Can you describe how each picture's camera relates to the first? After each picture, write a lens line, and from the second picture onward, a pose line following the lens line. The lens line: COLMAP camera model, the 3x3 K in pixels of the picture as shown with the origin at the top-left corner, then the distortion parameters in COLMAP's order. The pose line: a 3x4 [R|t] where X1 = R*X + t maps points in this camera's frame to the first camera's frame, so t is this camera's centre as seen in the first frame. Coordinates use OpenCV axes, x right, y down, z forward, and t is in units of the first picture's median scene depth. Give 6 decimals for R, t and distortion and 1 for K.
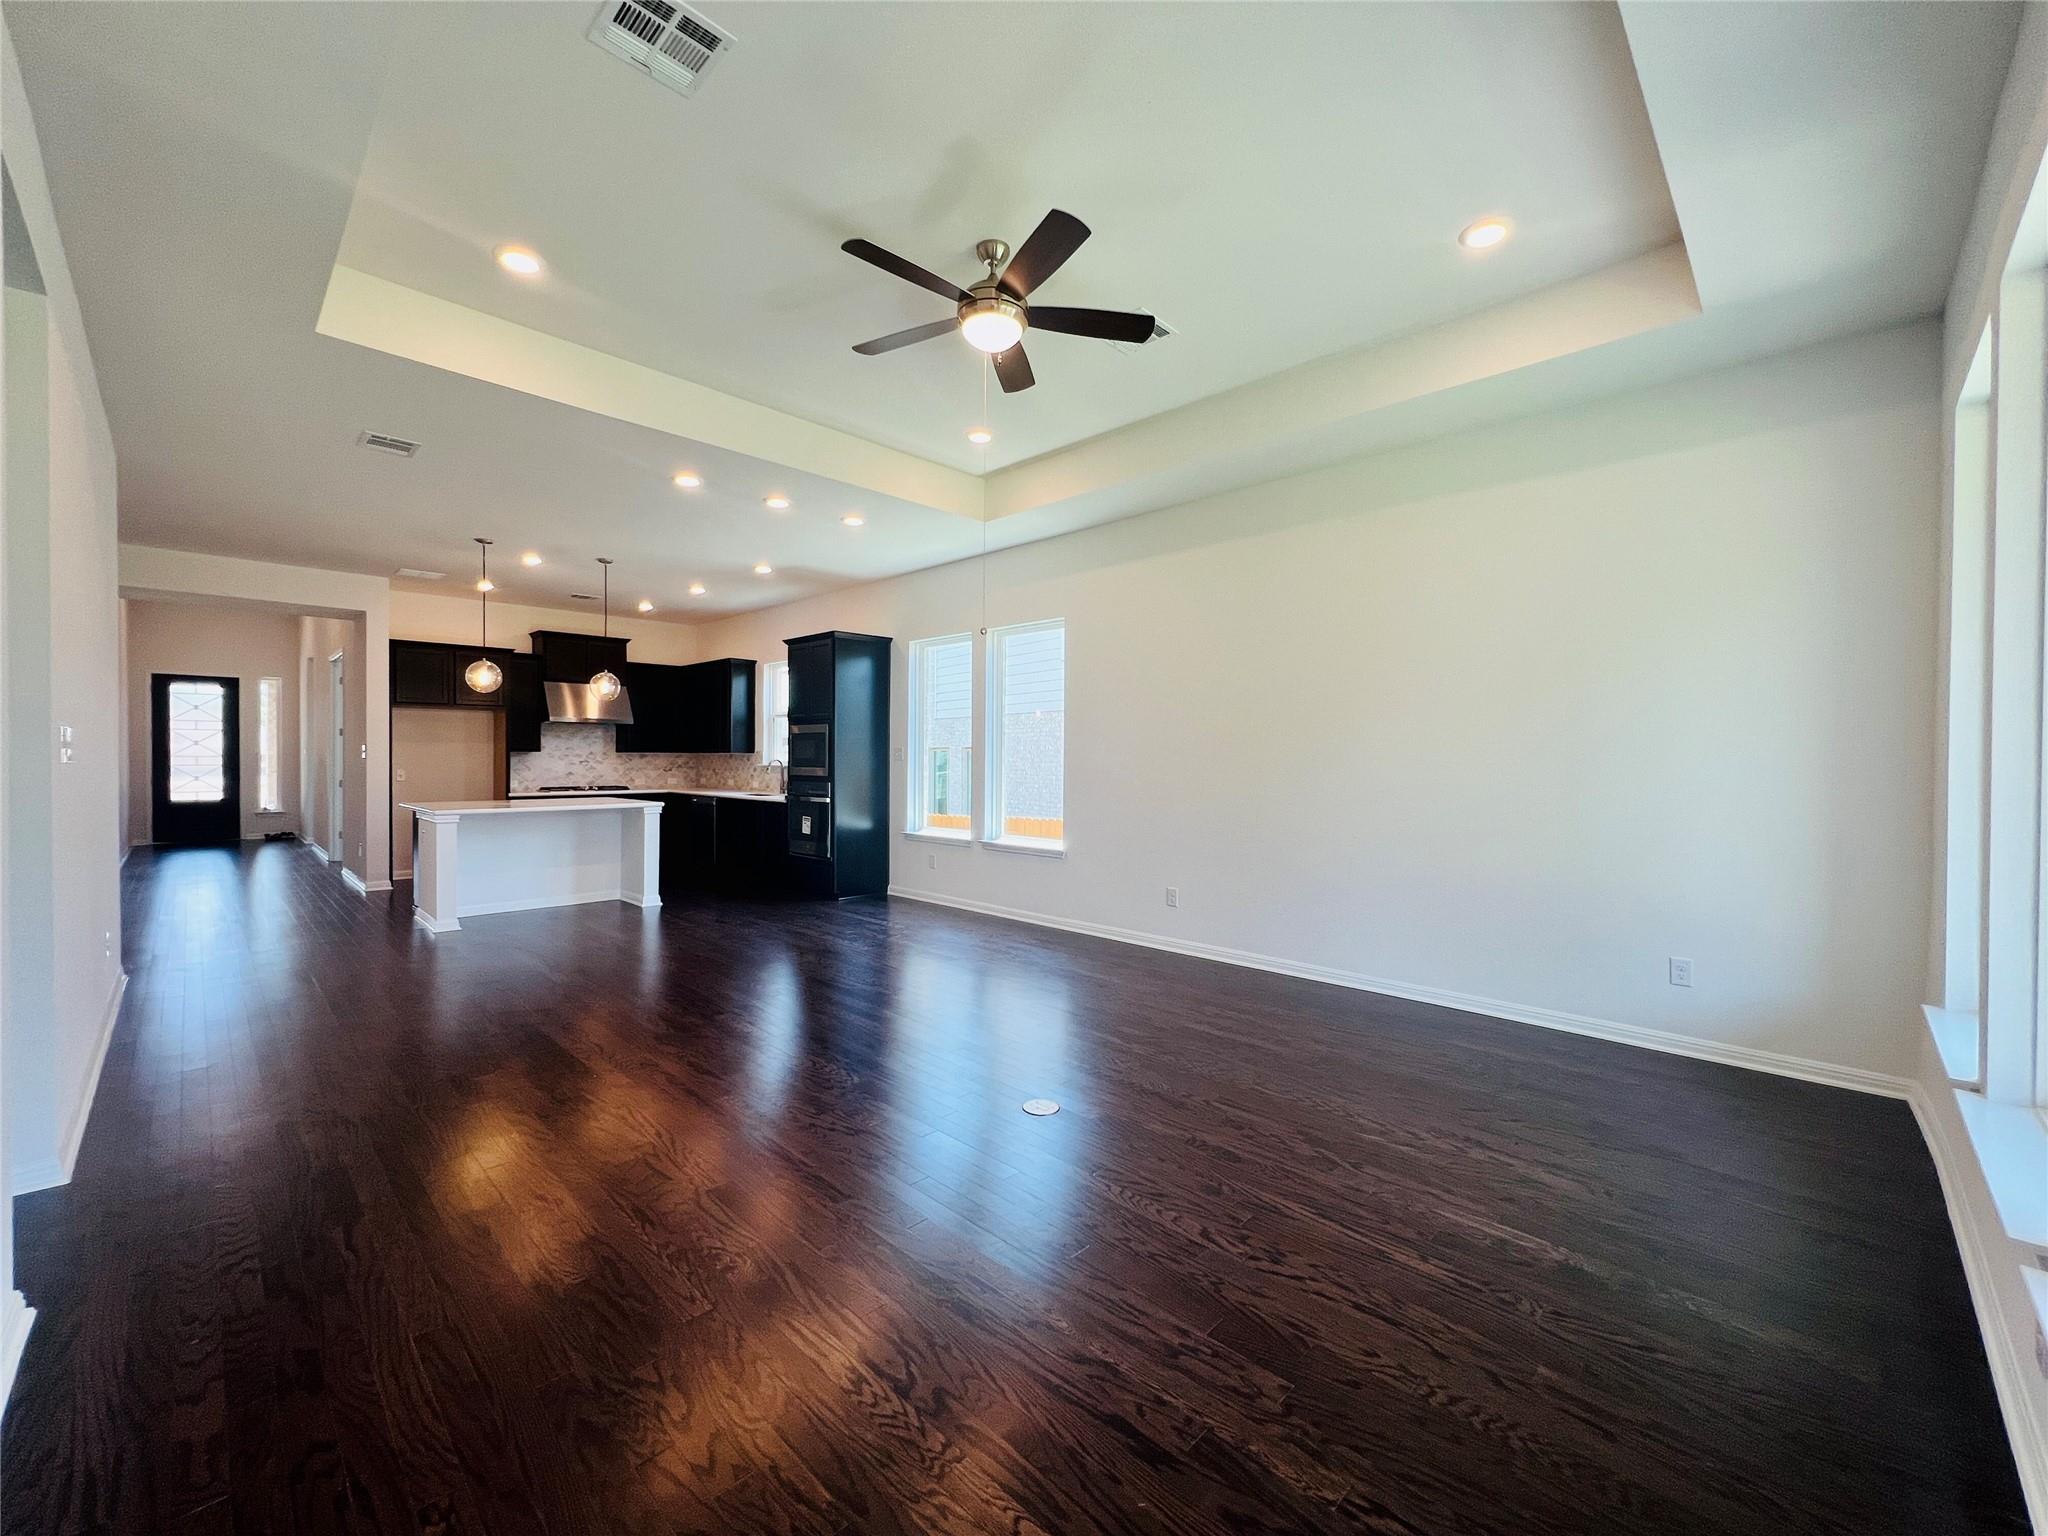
lens RADIAL K [[832.3, 0, 1020.6], [0, 832.3, 775.0], [0, 0, 1]] dist [0.002093, 0.000408]
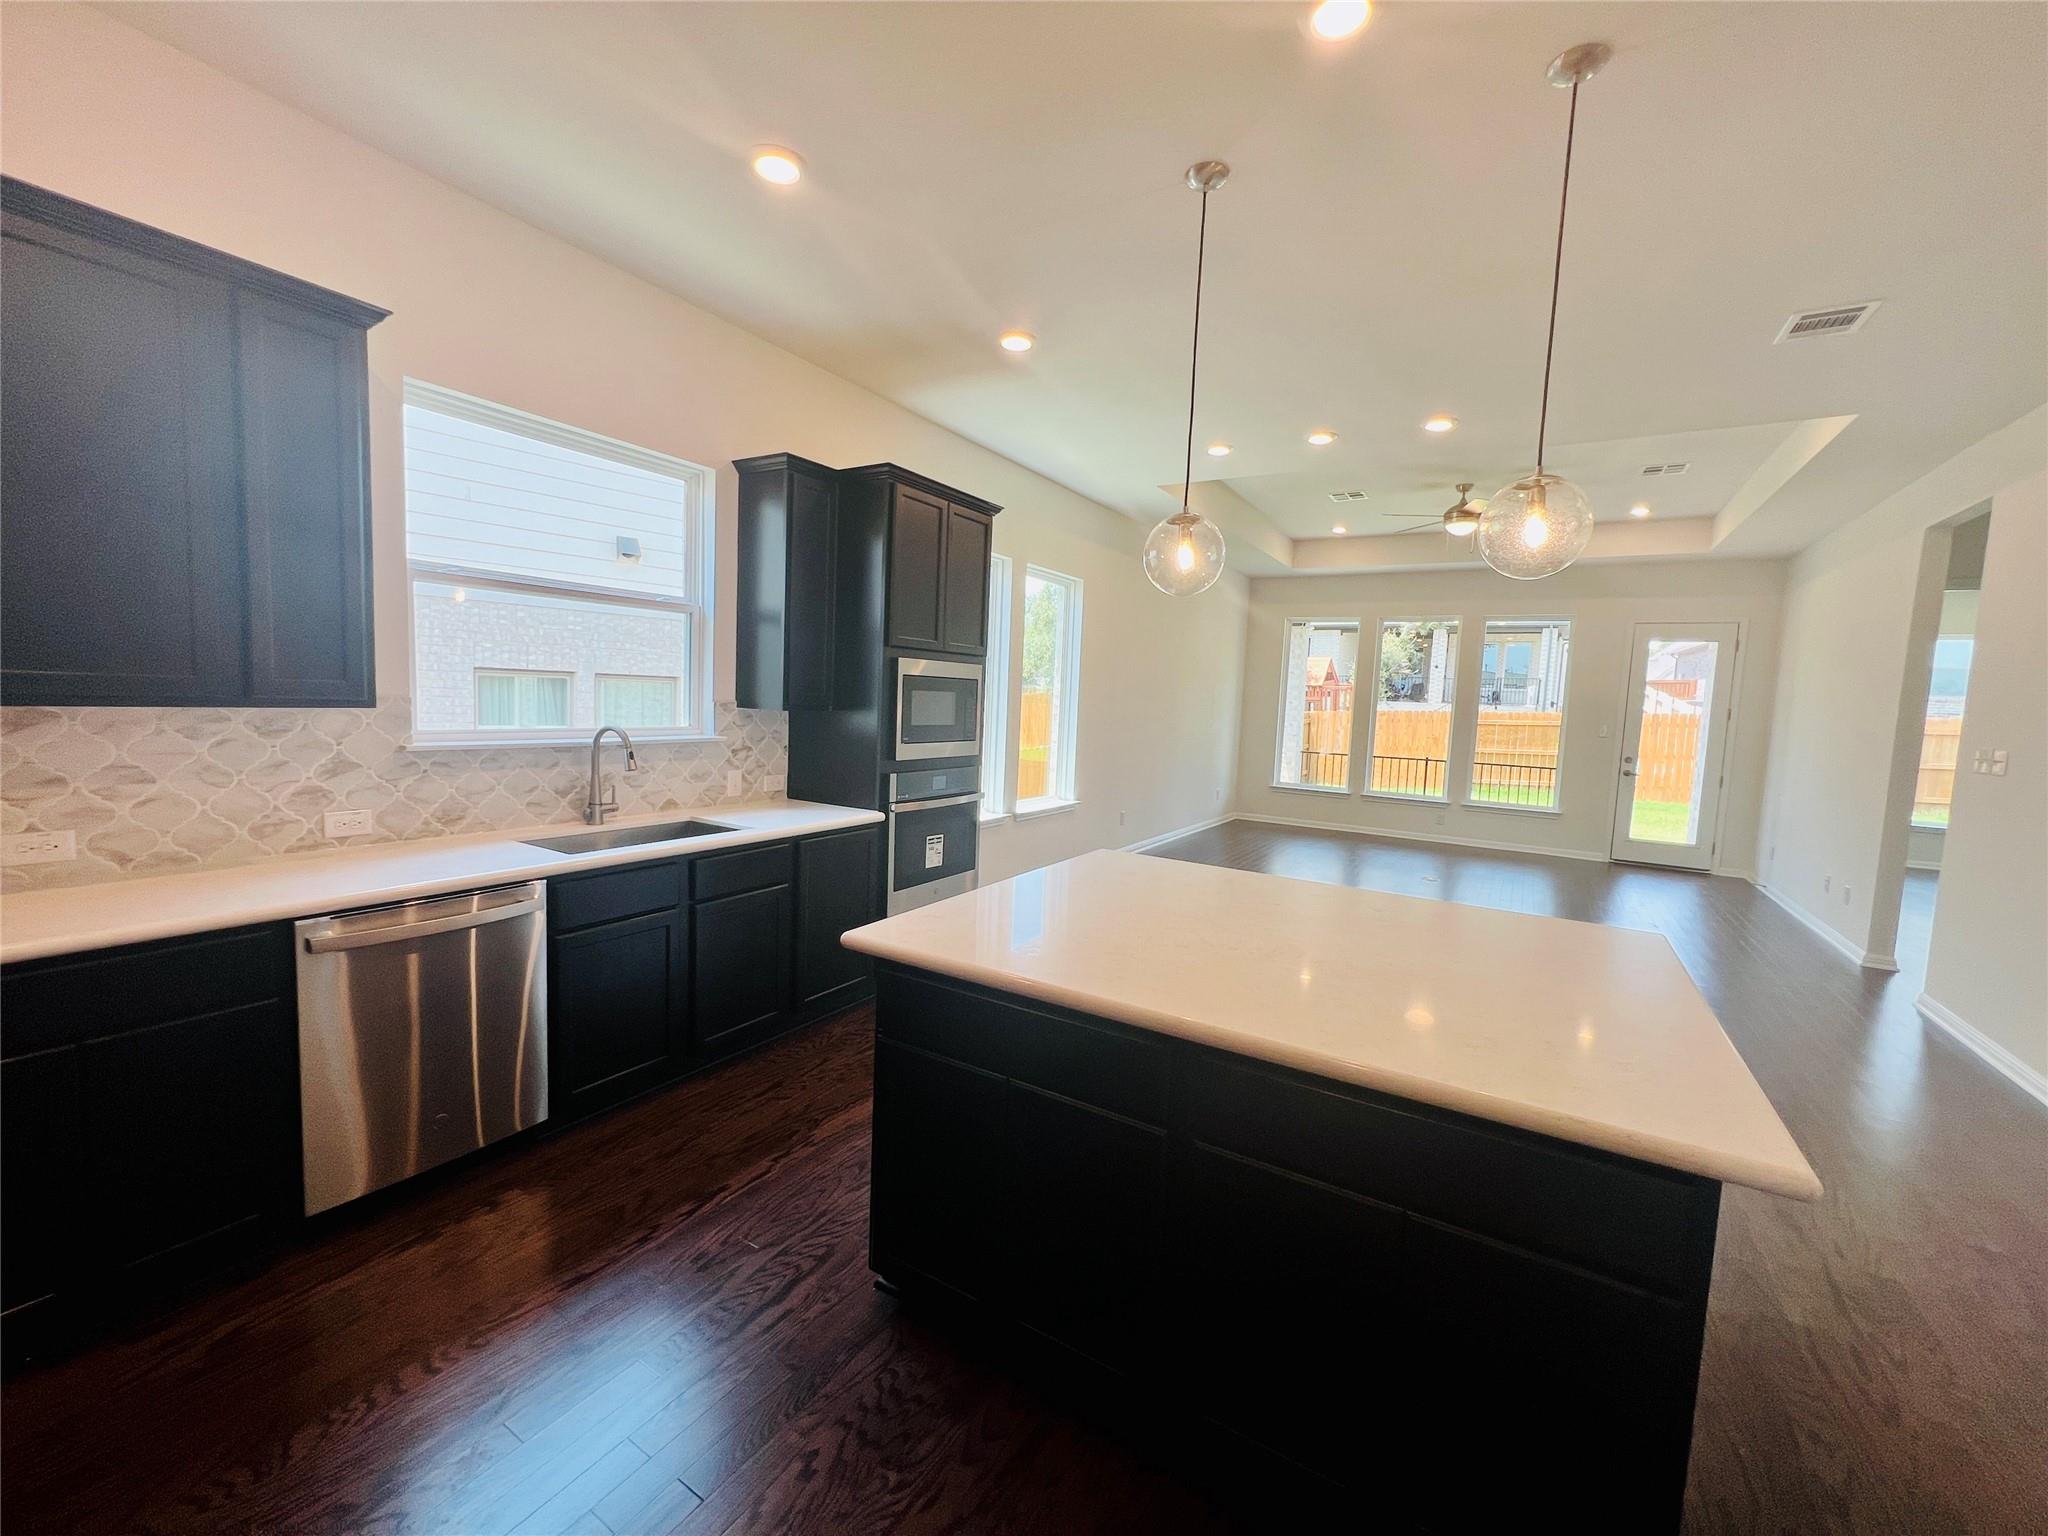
lens RADIAL K [[832.3, 0, 1021.2], [0, 832.3, 765.0], [0, 0, 1]] dist [0.002093, 0.000408]
pose [[-0.230624, -0.099456, 0.967947, -0.738171], [-0.024082, 0.995041, 0.096502, -0.044547], [-0.972745, -0.001054, -0.231876, 1.012563]]
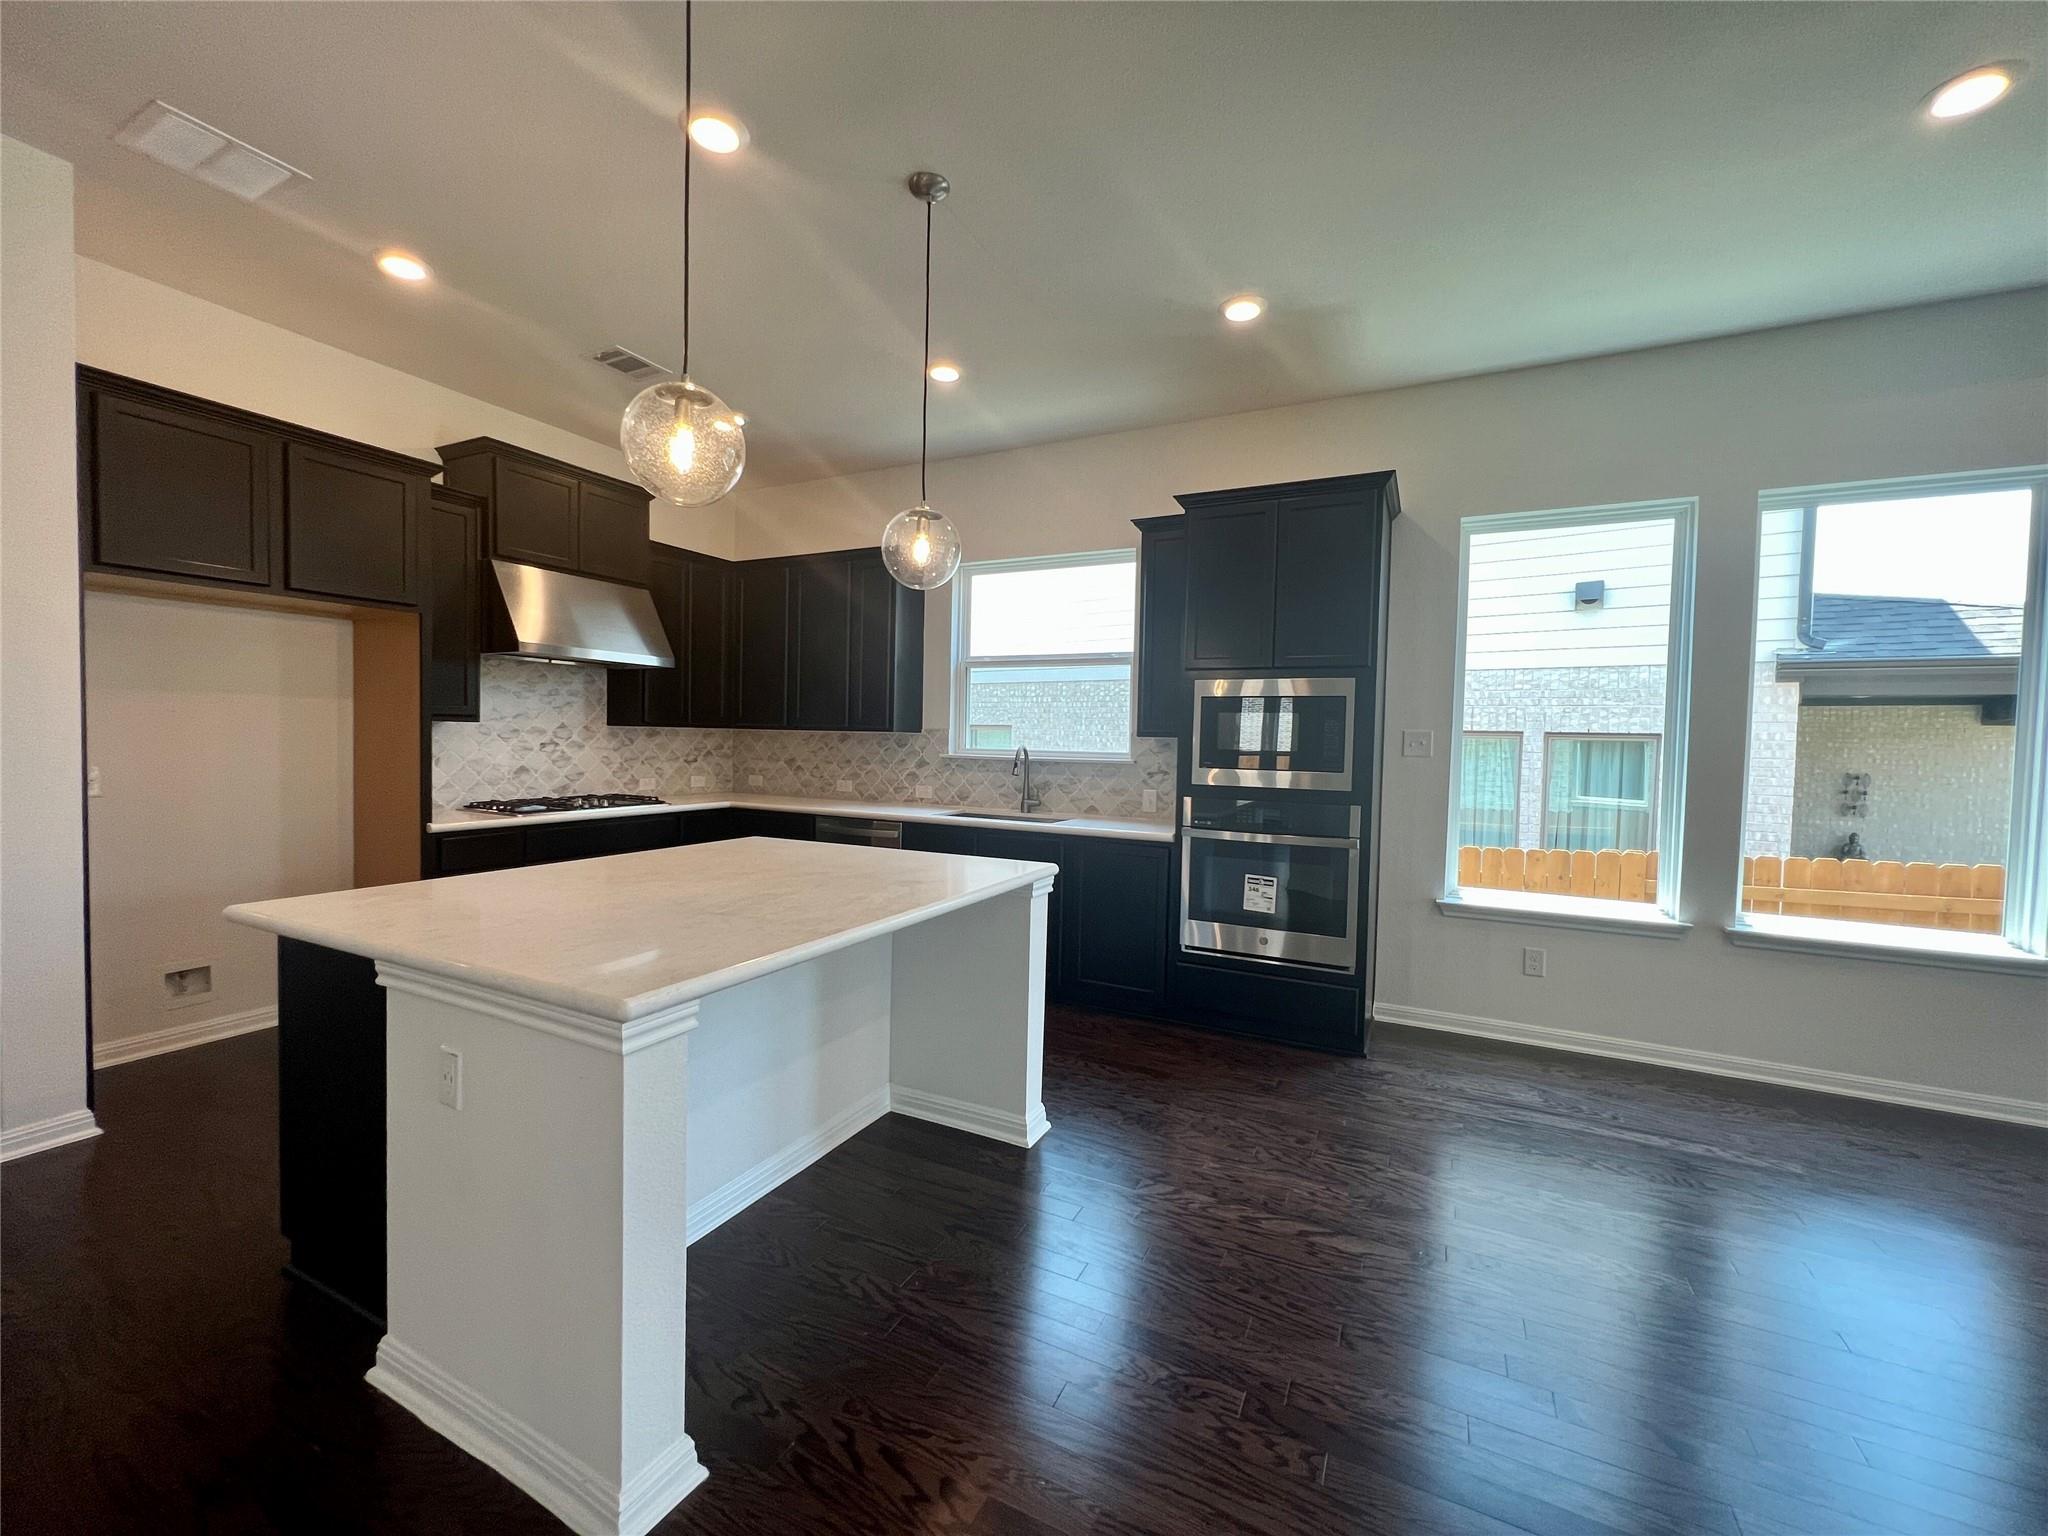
lens RADIAL K [[817.4, 0, 1026.7], [0, 817.4, 770.4], [0, 0, 1]] dist [0.003660, -0.000538]
pose [[0.950244, 0.001949, 0.311502, -0.496850], [-0.009205, 0.999719, 0.021825, -0.016749], [-0.311372, -0.023607, 0.949995, 0.573019]]
